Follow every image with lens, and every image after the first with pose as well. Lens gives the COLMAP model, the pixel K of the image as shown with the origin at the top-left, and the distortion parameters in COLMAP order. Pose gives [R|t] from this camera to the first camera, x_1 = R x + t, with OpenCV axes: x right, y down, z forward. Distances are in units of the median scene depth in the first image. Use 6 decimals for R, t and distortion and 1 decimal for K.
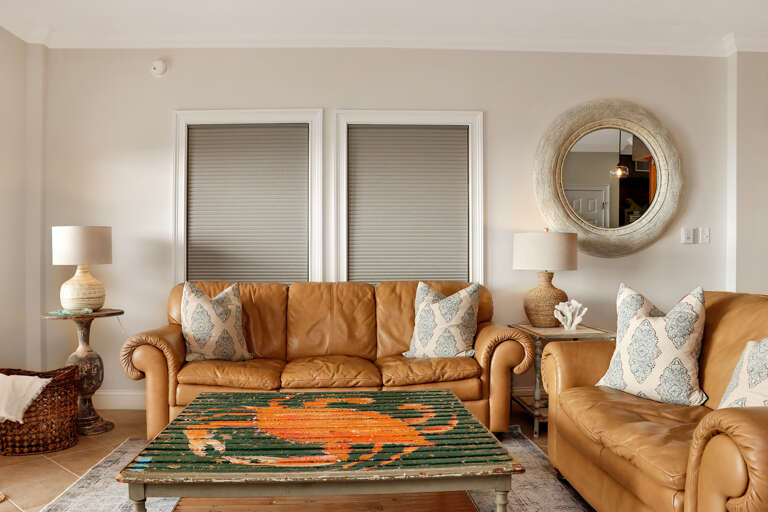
lens RADIAL K [[641.2, 0, 384.0], [0, 641.2, 256.0], [0, 0, 1]] dist [-0.109573, 0.007983]
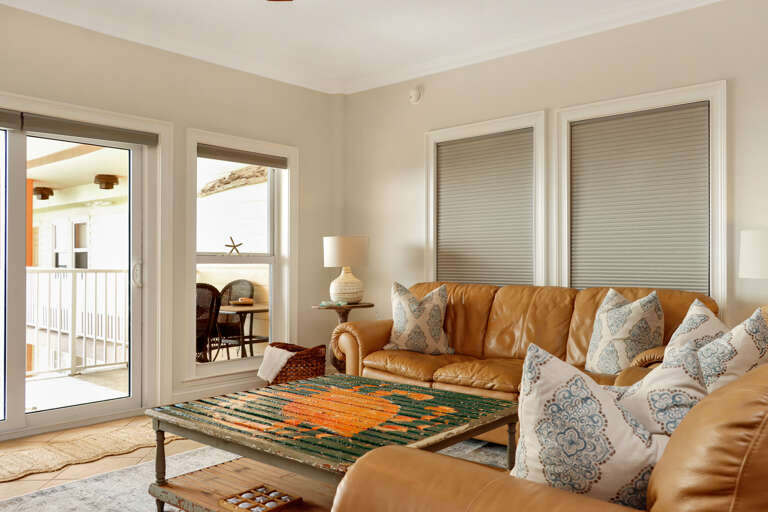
lens RADIAL K [[626.5, 0, 384.0], [0, 626.5, 264.1], [0, 0, 1]] dist [0.001008, 0.001598]
pose [[0.715933, 0.005226, -0.698149, 0.463098], [0.002178, 0.999950, 0.009719, -0.003634], [0.698166, -0.008479, 0.715886, 0.151173]]
